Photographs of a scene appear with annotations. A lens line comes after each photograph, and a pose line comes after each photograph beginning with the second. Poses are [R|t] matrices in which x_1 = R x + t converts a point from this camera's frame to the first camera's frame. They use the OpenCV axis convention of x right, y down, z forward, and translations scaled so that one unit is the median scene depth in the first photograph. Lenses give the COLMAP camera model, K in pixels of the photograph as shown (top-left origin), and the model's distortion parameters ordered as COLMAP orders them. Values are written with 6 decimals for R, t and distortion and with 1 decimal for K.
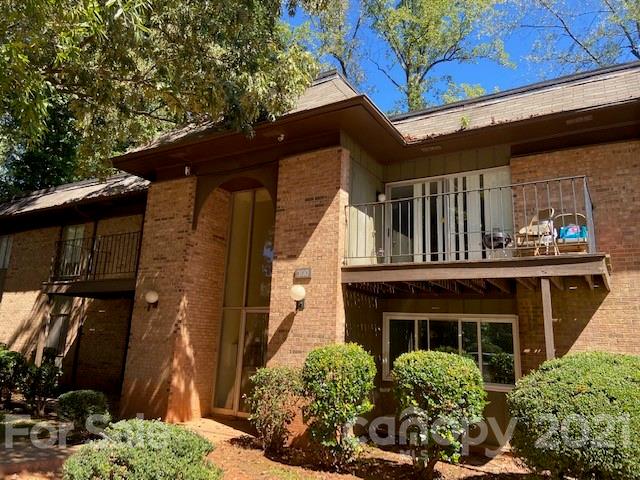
lens RADIAL K [[475.2, 0, 320.0], [0, 475.2, 240.0], [0, 0, 1]] dist [0.122655, -0.167498]
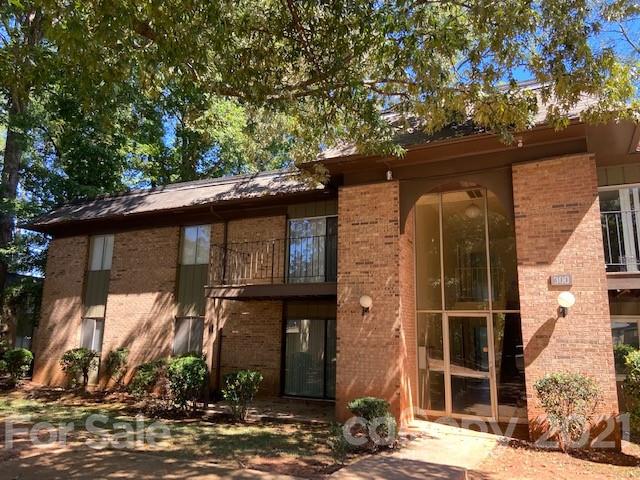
lens RADIAL K [[475.2, 0, 320.0], [0, 475.2, 240.0], [0, 0, 1]] dist [0.122655, -0.167498]
pose [[0.996530, -0.006860, 0.082948, -0.529834], [0.005099, 0.999757, 0.021429, -0.032913], [-0.083075, -0.020932, 0.996323, 0.016563]]
